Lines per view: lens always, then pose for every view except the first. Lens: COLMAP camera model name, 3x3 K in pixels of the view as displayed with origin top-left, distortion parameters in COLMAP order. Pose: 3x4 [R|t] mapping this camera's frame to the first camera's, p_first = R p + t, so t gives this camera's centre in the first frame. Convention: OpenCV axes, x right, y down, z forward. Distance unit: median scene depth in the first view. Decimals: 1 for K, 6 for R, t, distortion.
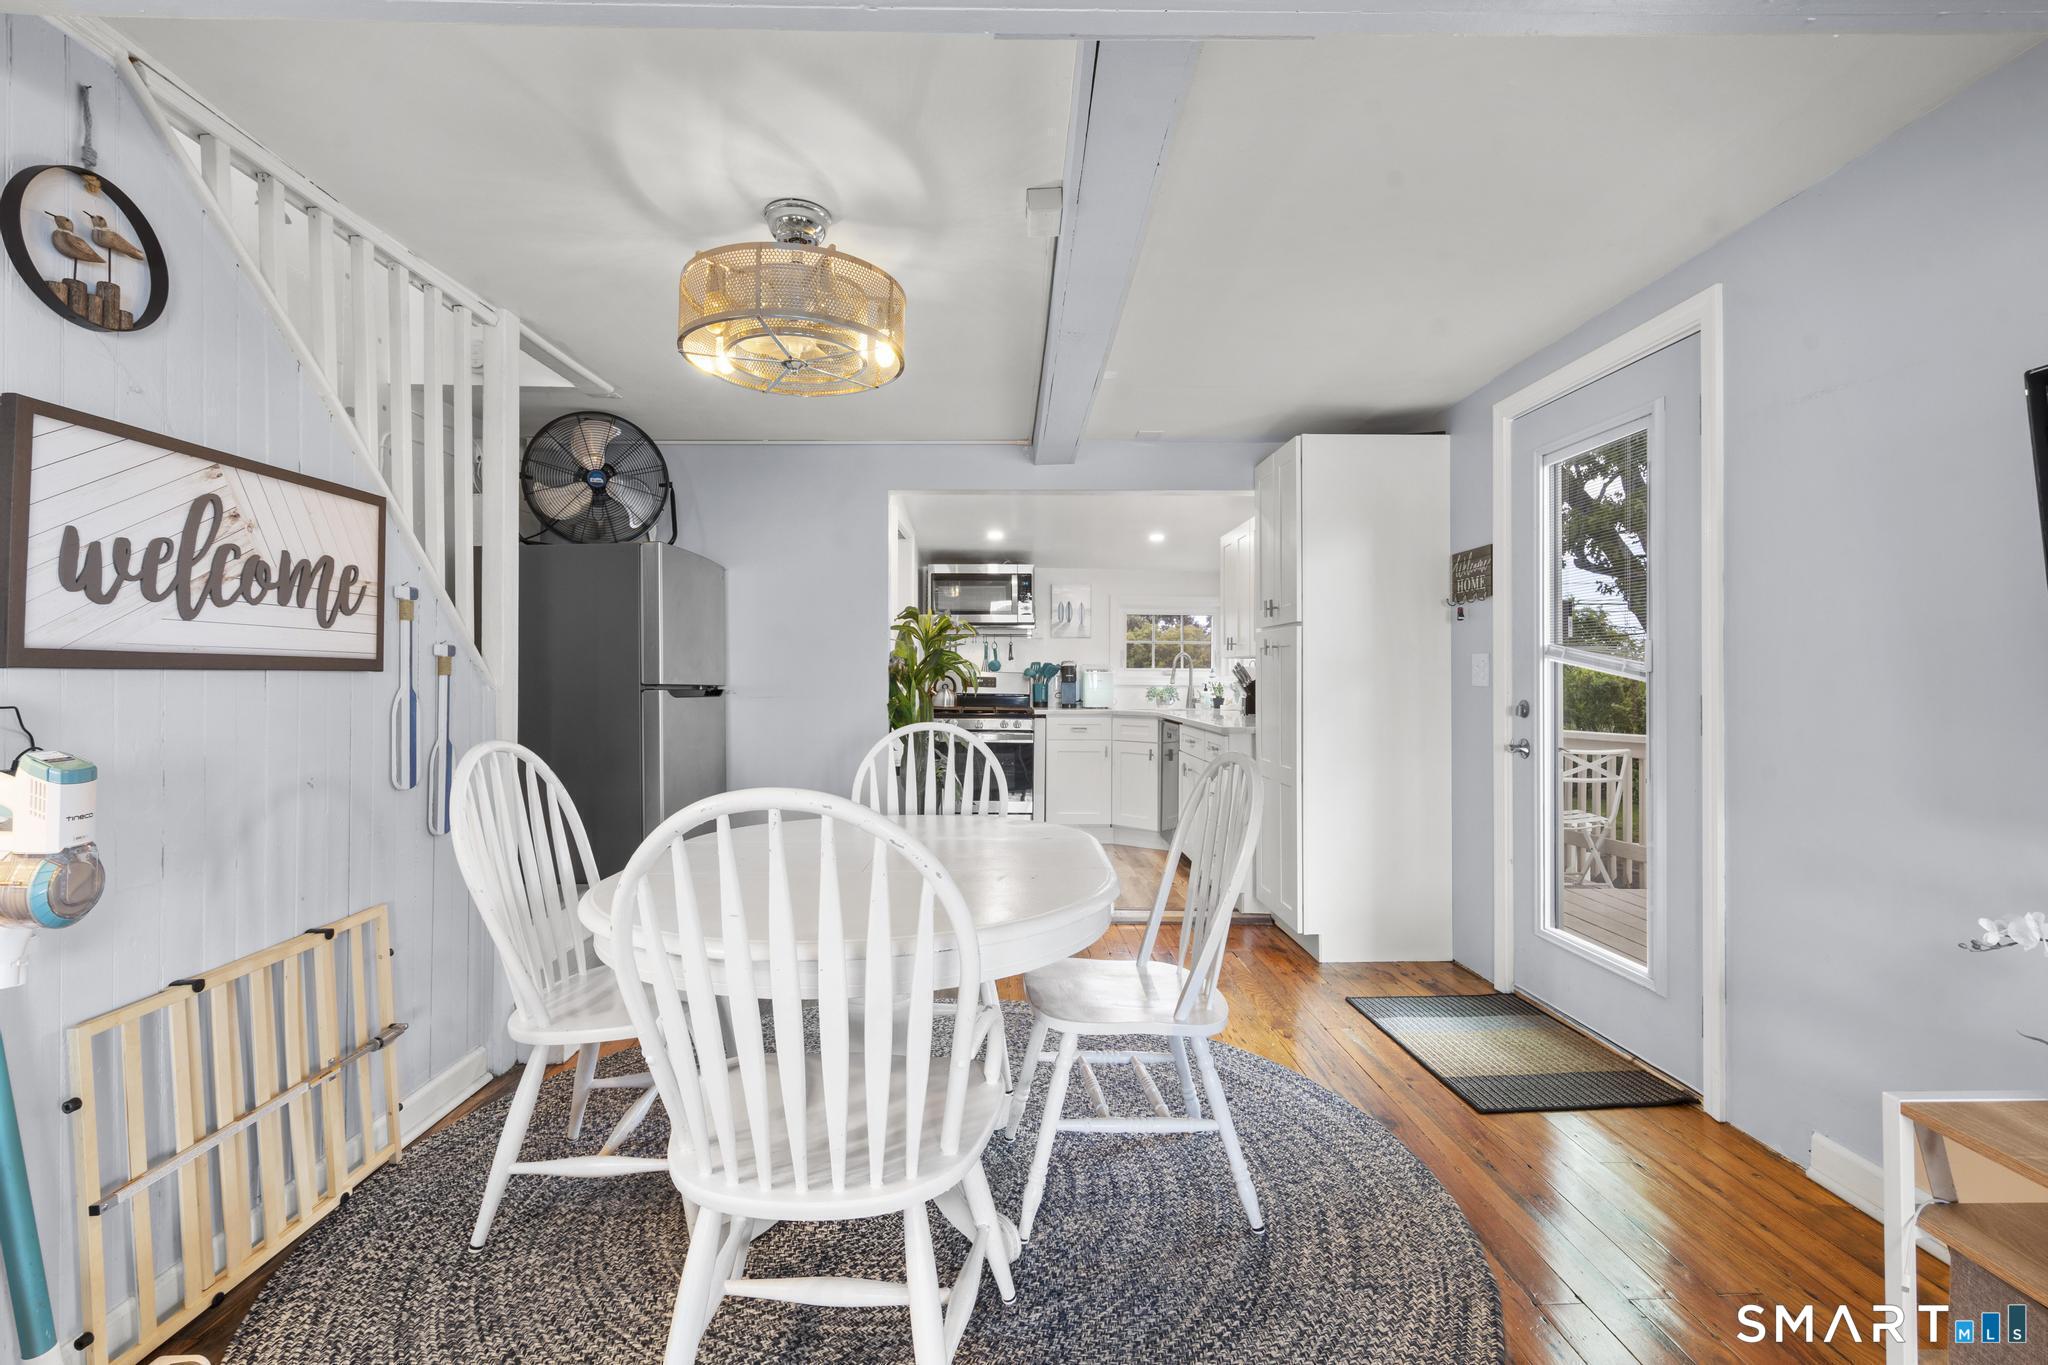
lens RADIAL K [[934.4, 0, 1014.4], [0, 934.4, 676.2], [0, 0, 1]] dist [-0.001206, 0.000510]
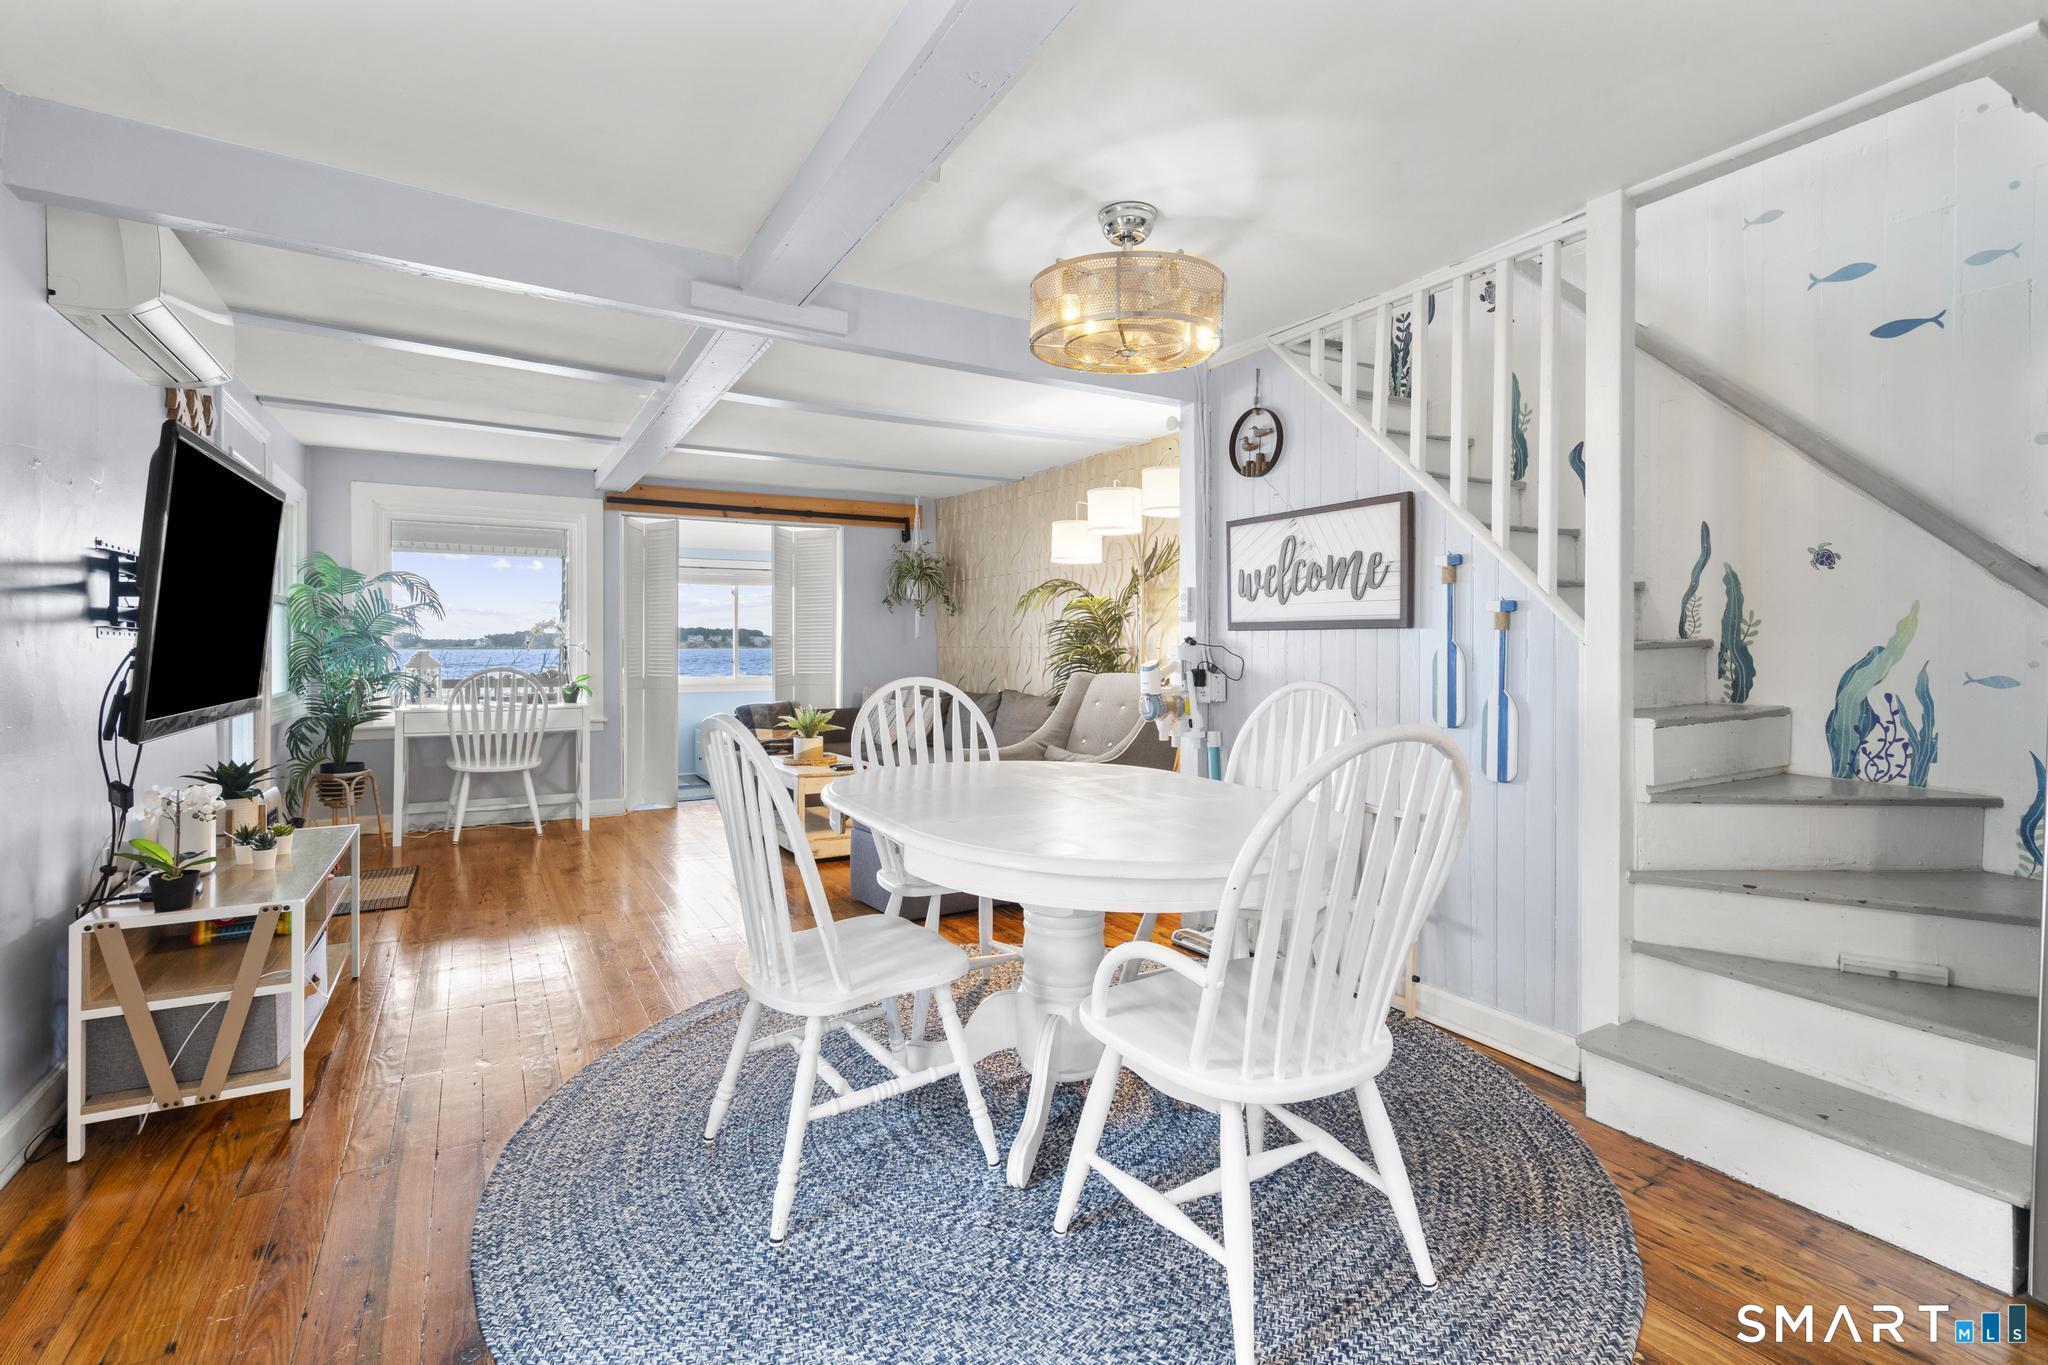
lens RADIAL K [[943.5, 0, 1012.2], [0, 943.5, 648.3], [0, 0, 1]] dist [-0.002510, 0.000829]
pose [[-0.877559, 0.004204, -0.479449, 0.183306], [0.001214, 0.999978, 0.006547, 0.005902], [0.479466, 0.005163, -0.877545, 0.821647]]
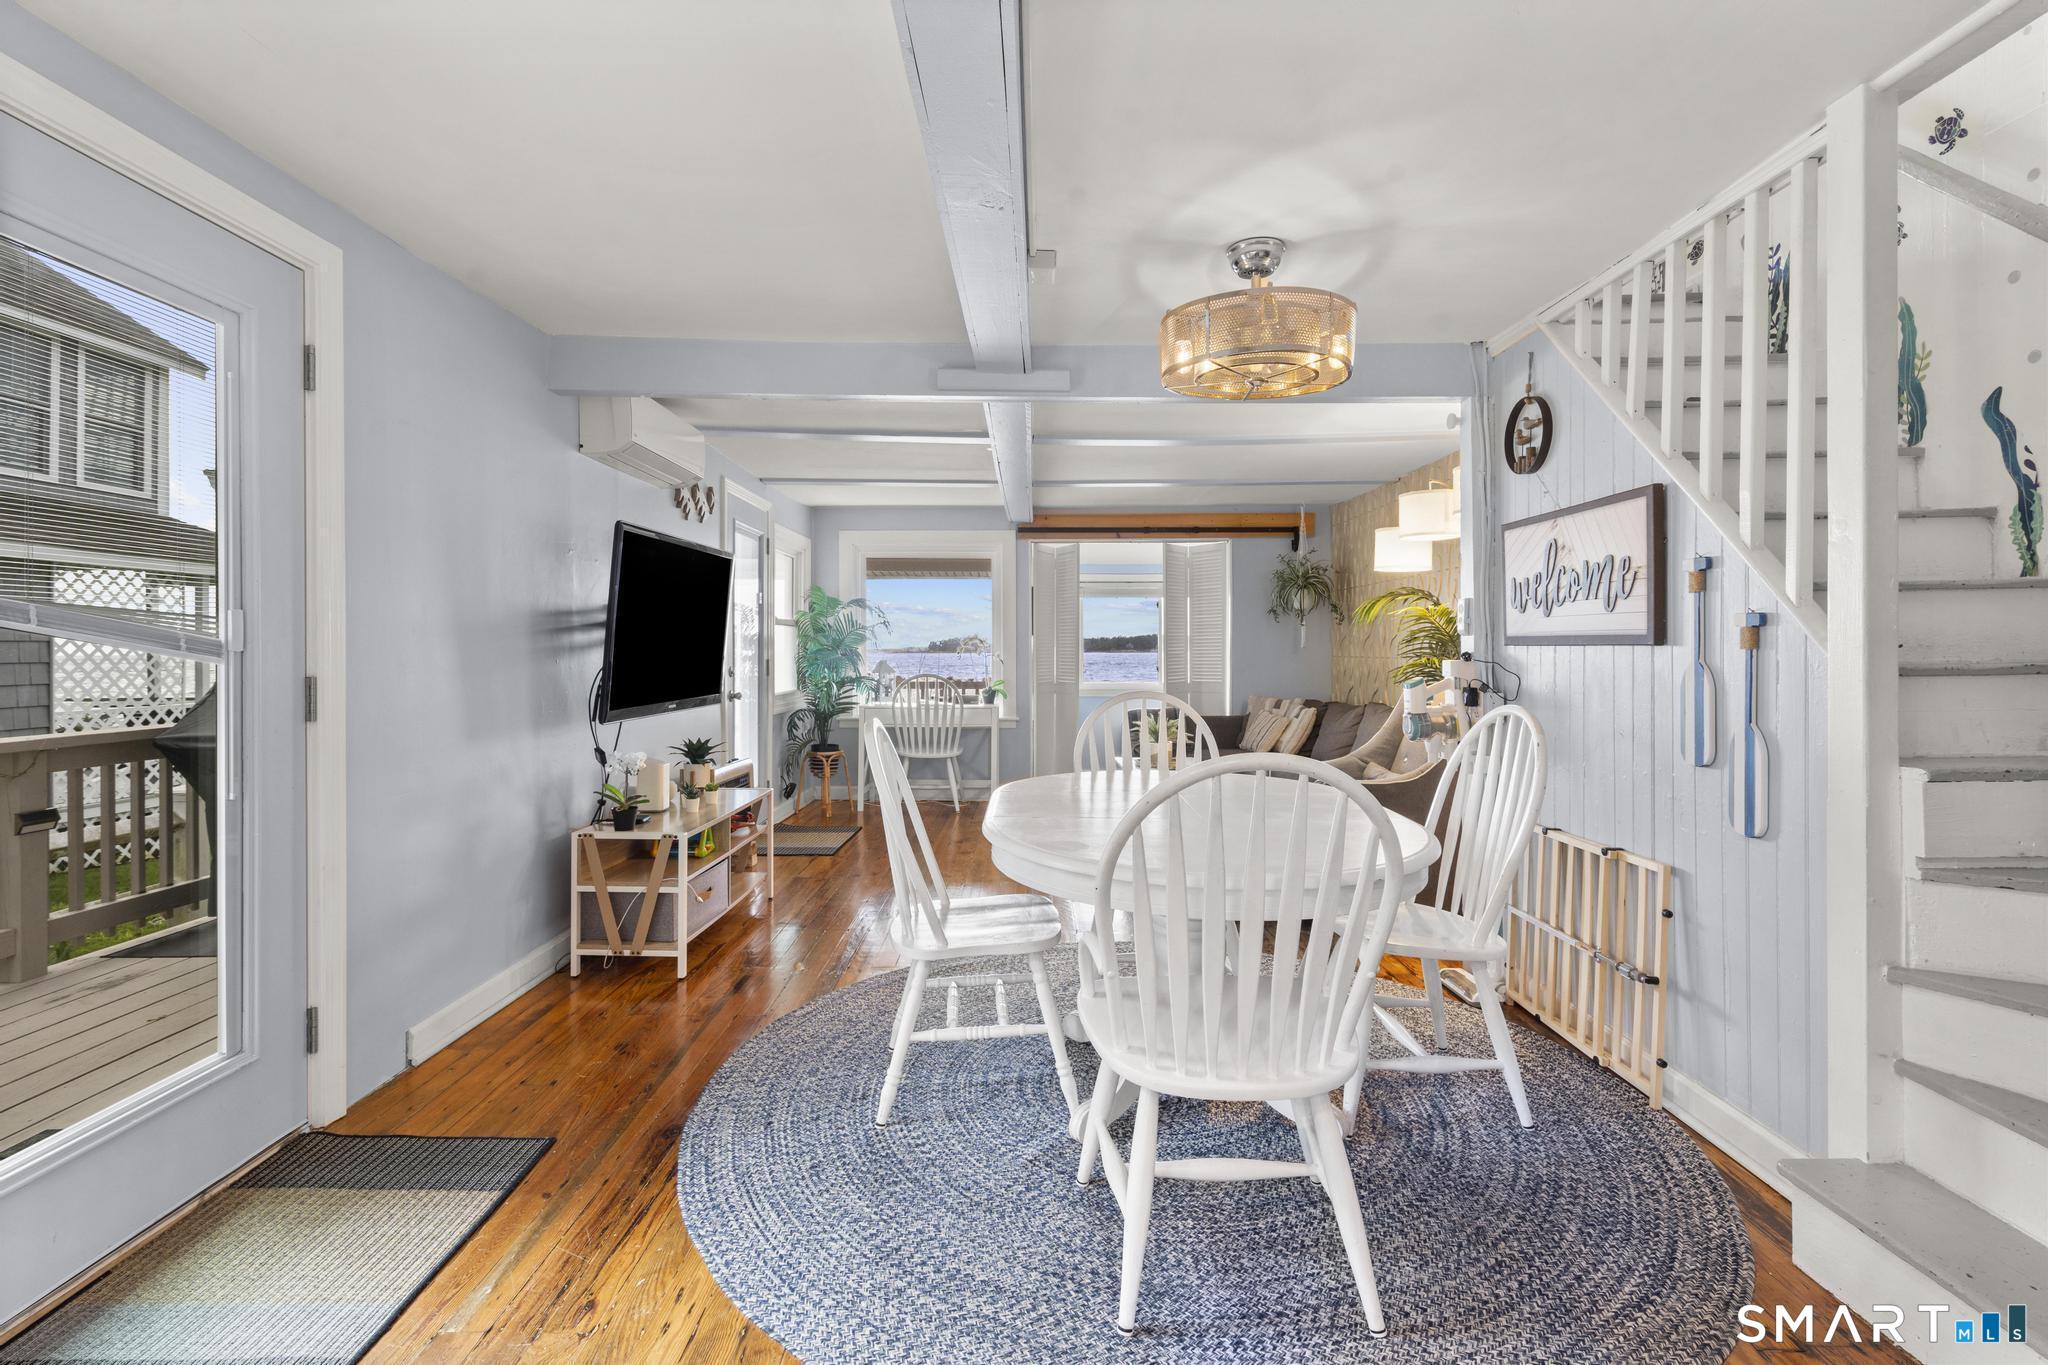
lens RADIAL K [[943.5, 0, 1012.2], [0, 943.5, 648.3], [0, 0, 1]] dist [-0.002510, 0.000829]
pose [[-0.999359, 0.003927, 0.035590, 0.011870], [0.003958, 0.999992, 0.000799, -0.002474], [-0.035586, 0.000940, -0.999366, 0.927167]]
